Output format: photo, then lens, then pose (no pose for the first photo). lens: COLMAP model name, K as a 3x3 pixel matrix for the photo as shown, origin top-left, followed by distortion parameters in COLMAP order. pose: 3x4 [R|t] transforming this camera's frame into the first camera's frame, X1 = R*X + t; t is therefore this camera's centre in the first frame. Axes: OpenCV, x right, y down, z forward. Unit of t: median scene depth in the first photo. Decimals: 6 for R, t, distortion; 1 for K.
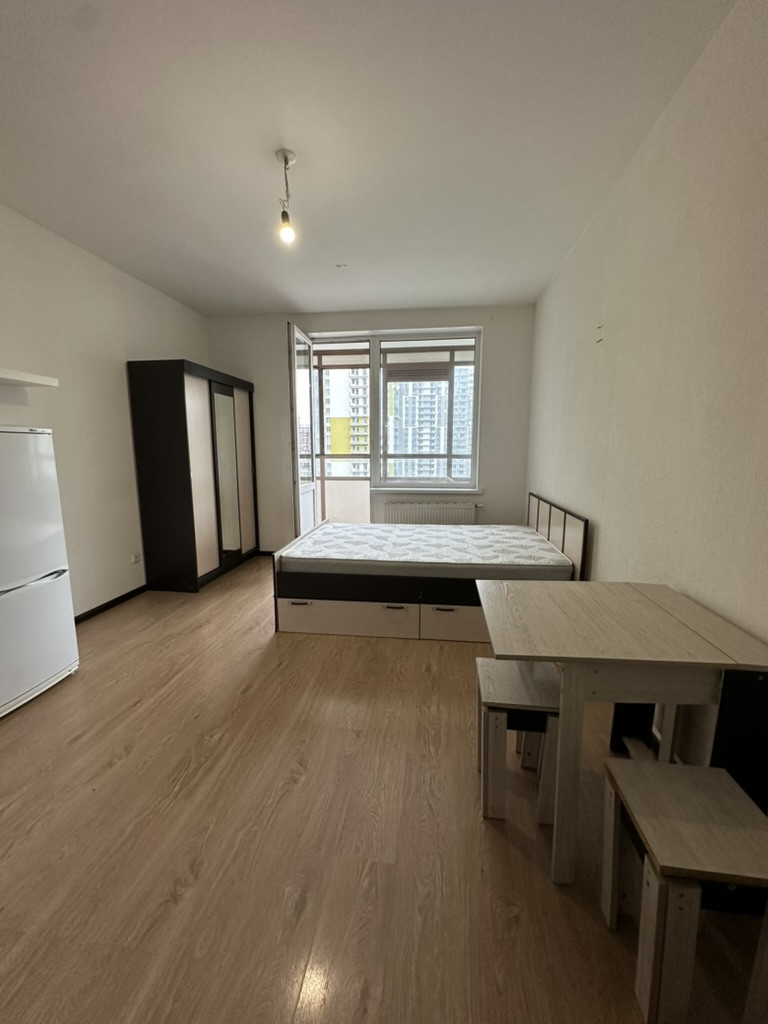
lens RADIAL K [[411.5, 0, 384.0], [0, 411.5, 512.0], [0, 0, 1]] dist [-0.001163, 0.002340]
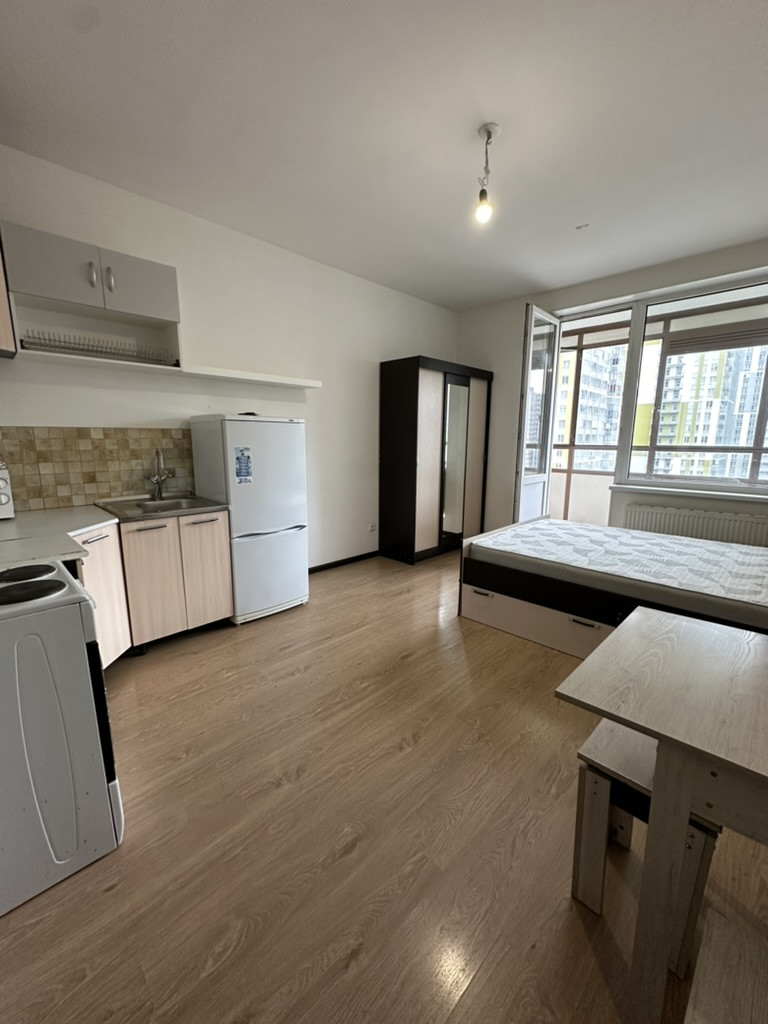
lens RADIAL K [[411.5, 0, 384.0], [0, 411.5, 512.0], [0, 0, 1]] dist [-0.001163, 0.002340]
pose [[0.797651, 0.113796, -0.592287, 0.168399], [-0.101176, 0.993369, 0.054599, -0.001461], [0.594573, 0.016374, 0.803875, 0.063680]]
